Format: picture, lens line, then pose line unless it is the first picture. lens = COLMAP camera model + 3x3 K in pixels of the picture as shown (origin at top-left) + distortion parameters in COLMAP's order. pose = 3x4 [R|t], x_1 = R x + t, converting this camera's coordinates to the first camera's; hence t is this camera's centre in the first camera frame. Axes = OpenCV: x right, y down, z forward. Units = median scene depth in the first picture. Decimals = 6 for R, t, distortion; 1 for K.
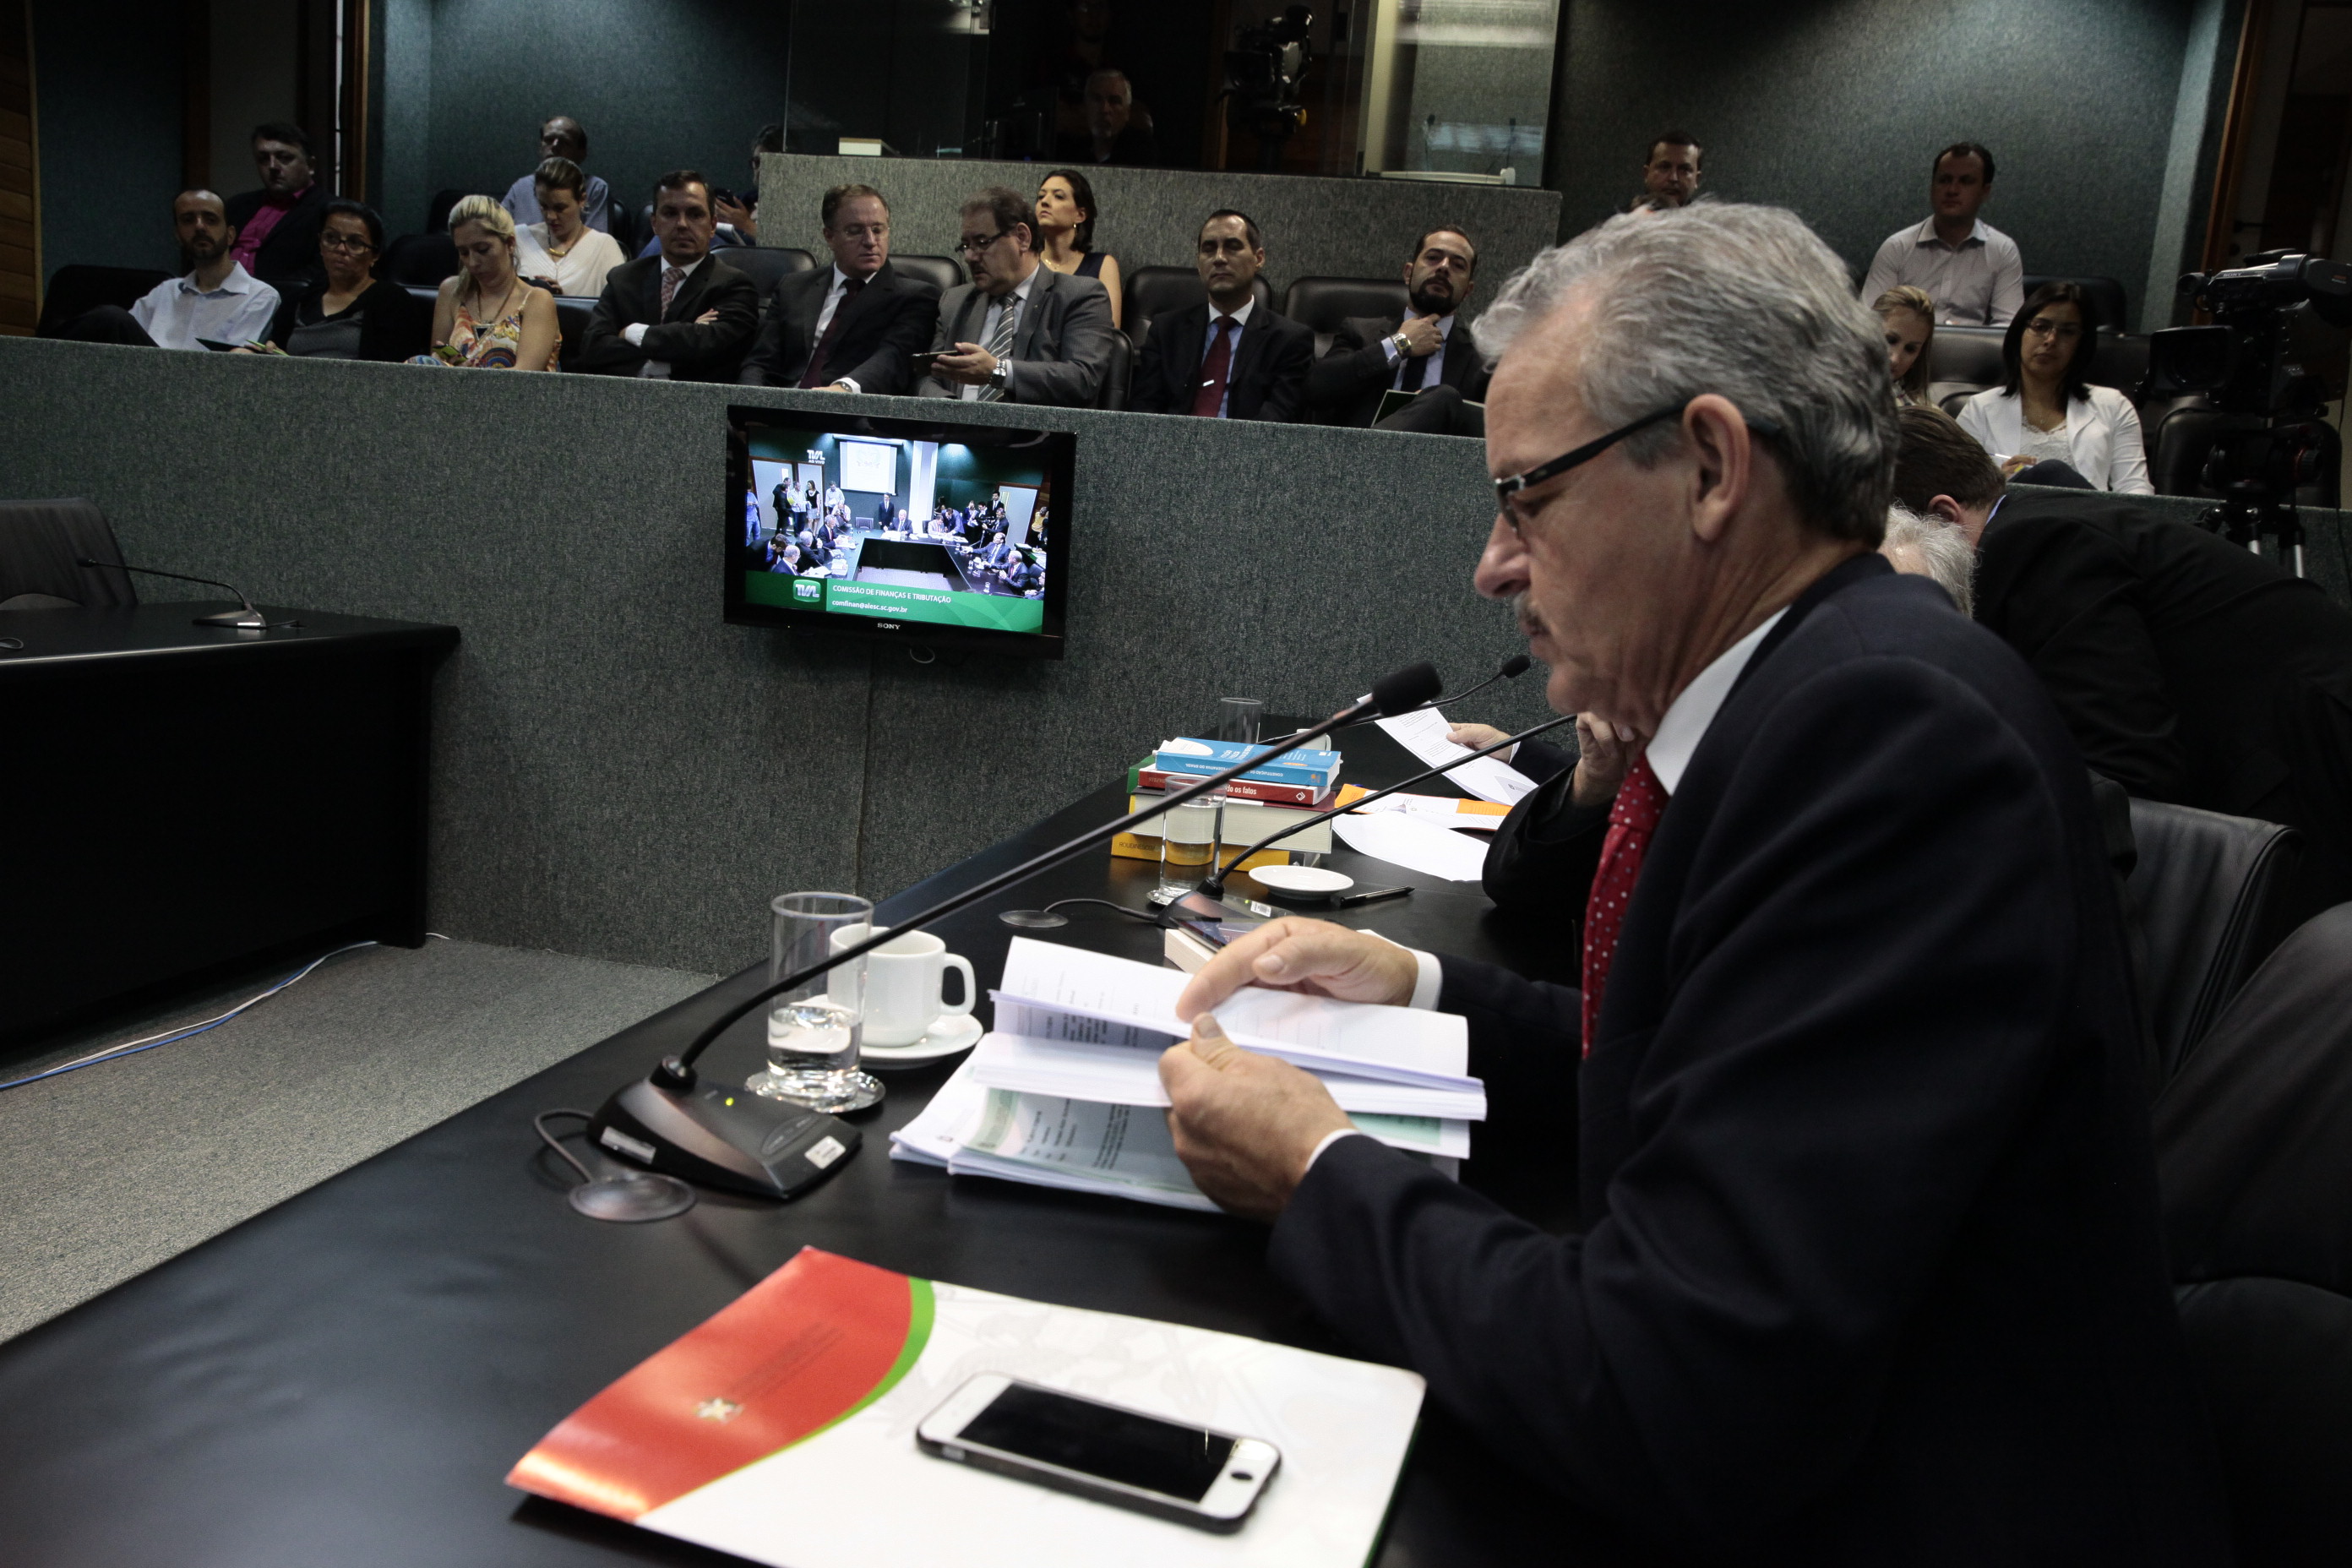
lens RADIAL K [[1800.5, 0, 1176.0], [0, 1800.5, 784.0], [0, 0, 1]] dist [-0.022289, 0.000433]
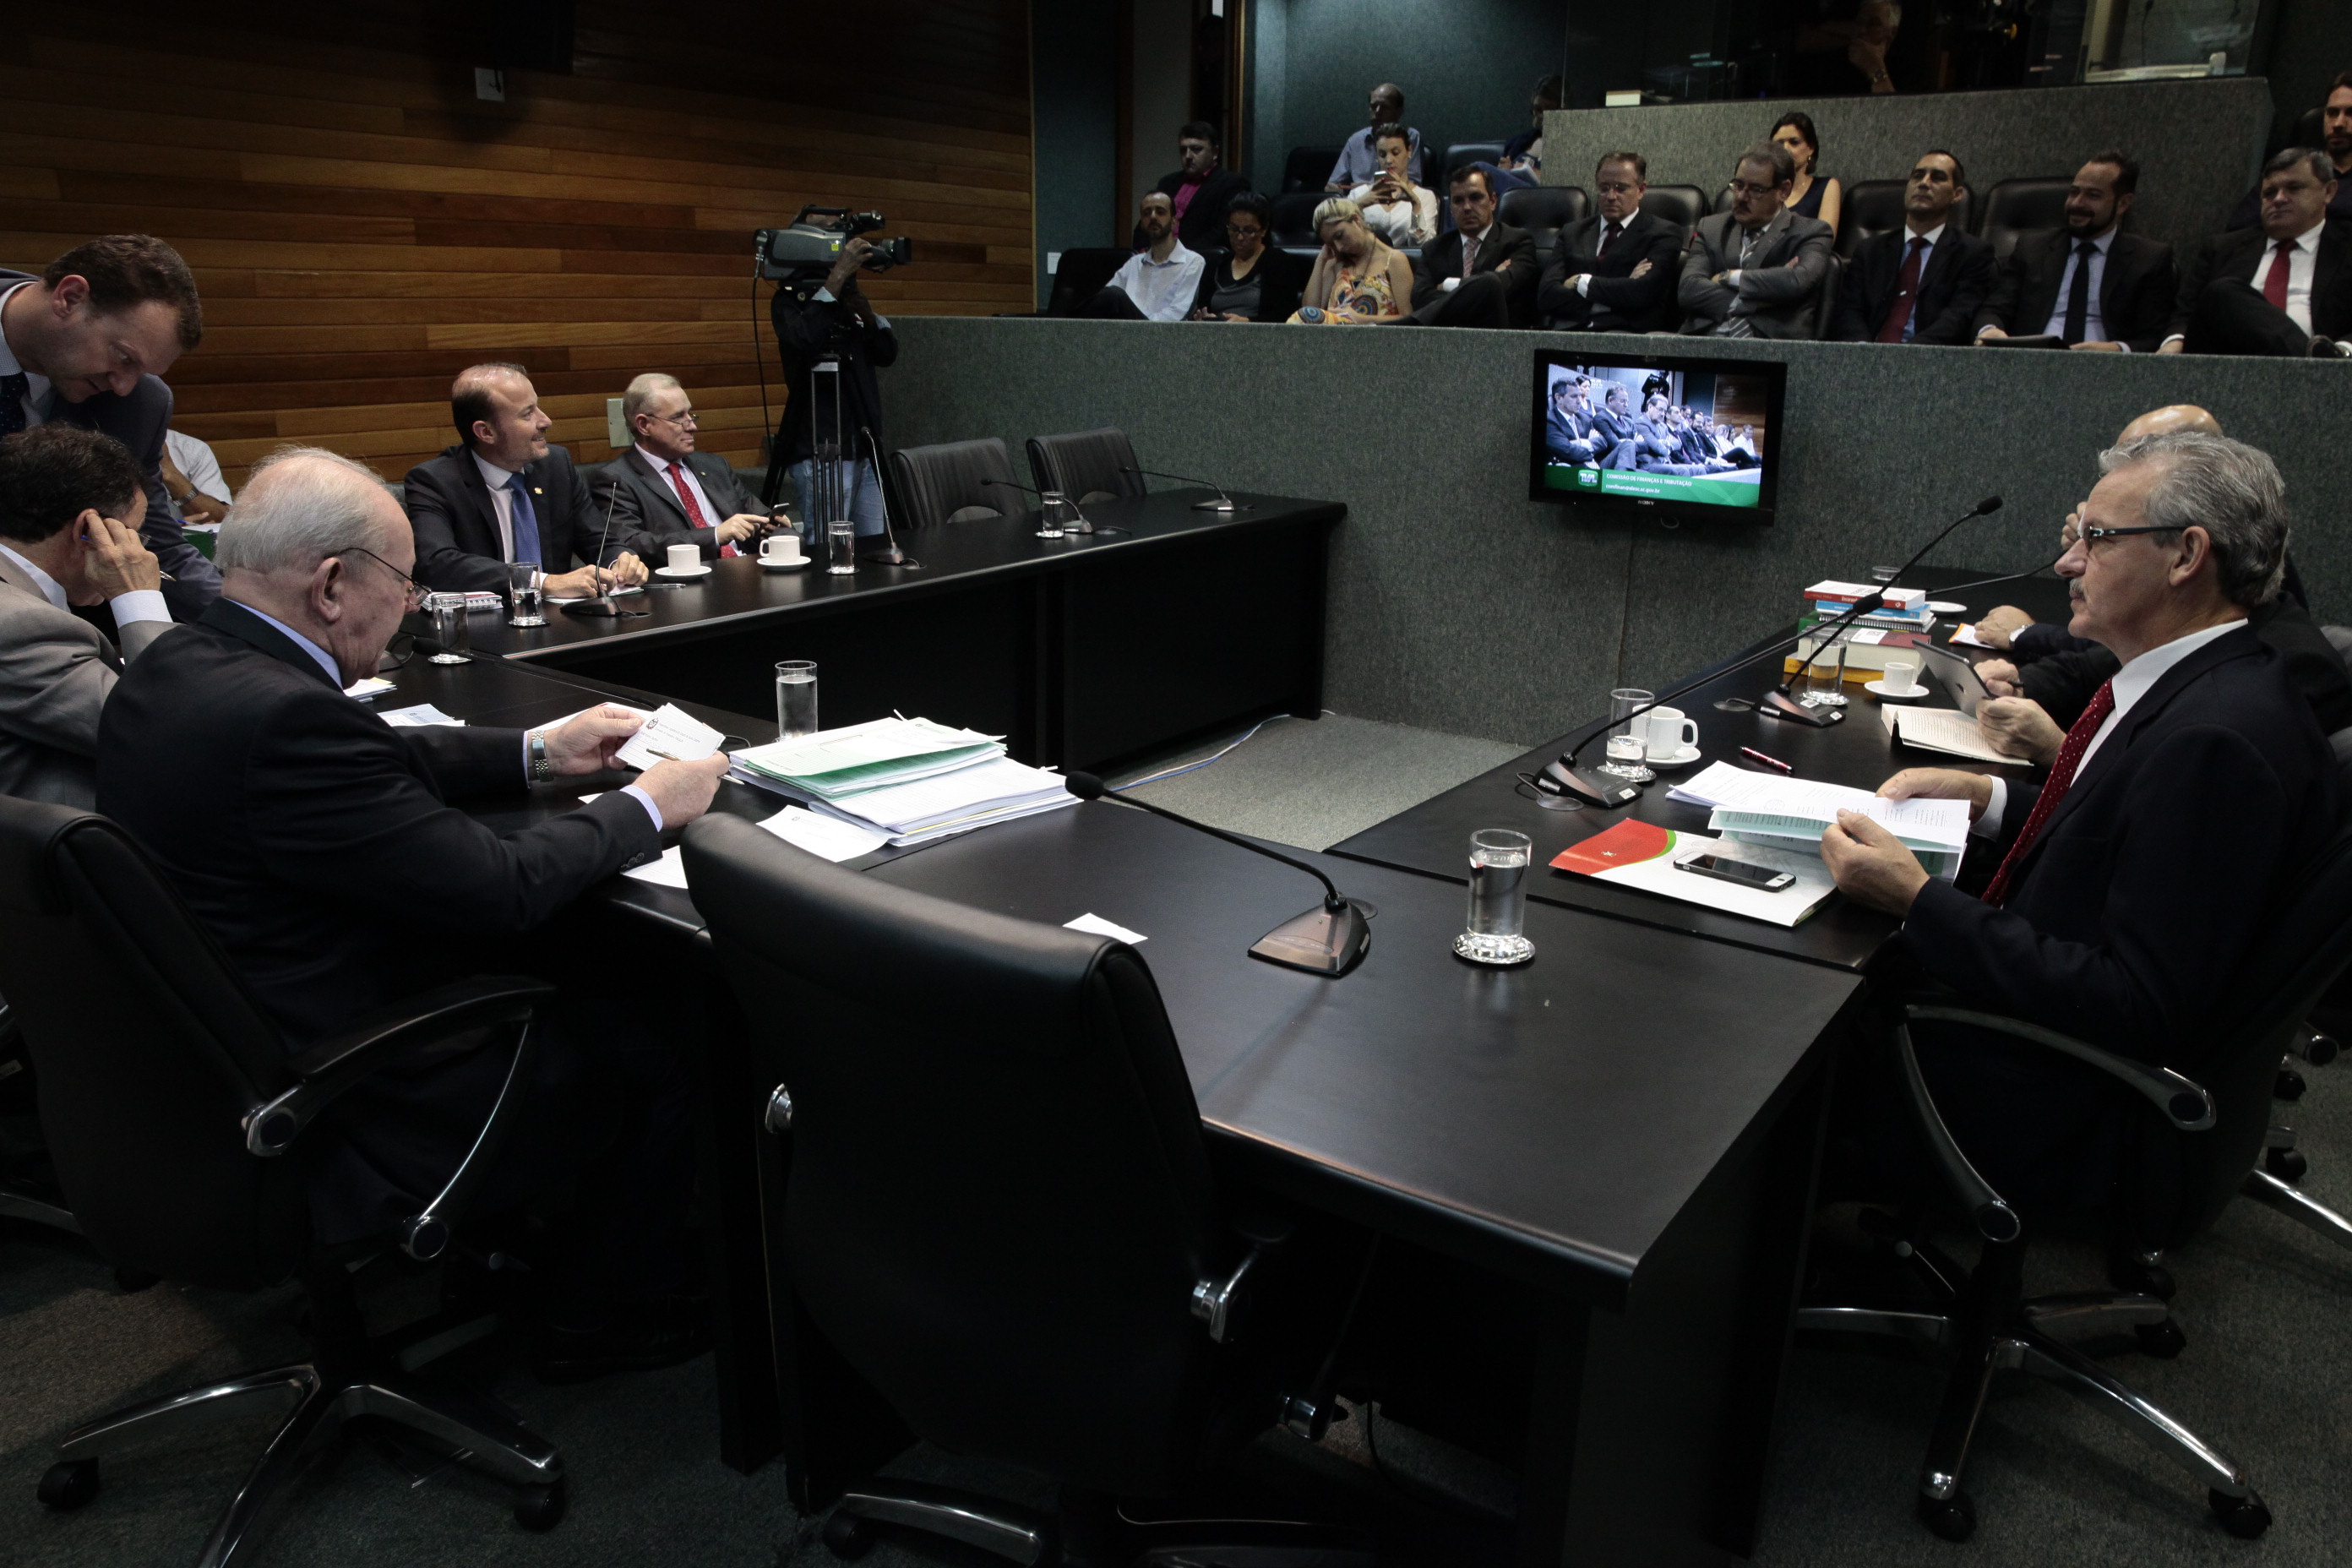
lens RADIAL K [[1562.6, 0, 1176.0], [0, 1562.6, 784.0], [0, 0, 1]] dist [-0.107681, 0.075474]
pose [[0.904182, 0.048802, -0.424351, 0.027498], [0.003216, 0.992646, 0.121010, -0.013760], [0.427136, -0.110780, 0.897375, -0.233575]]
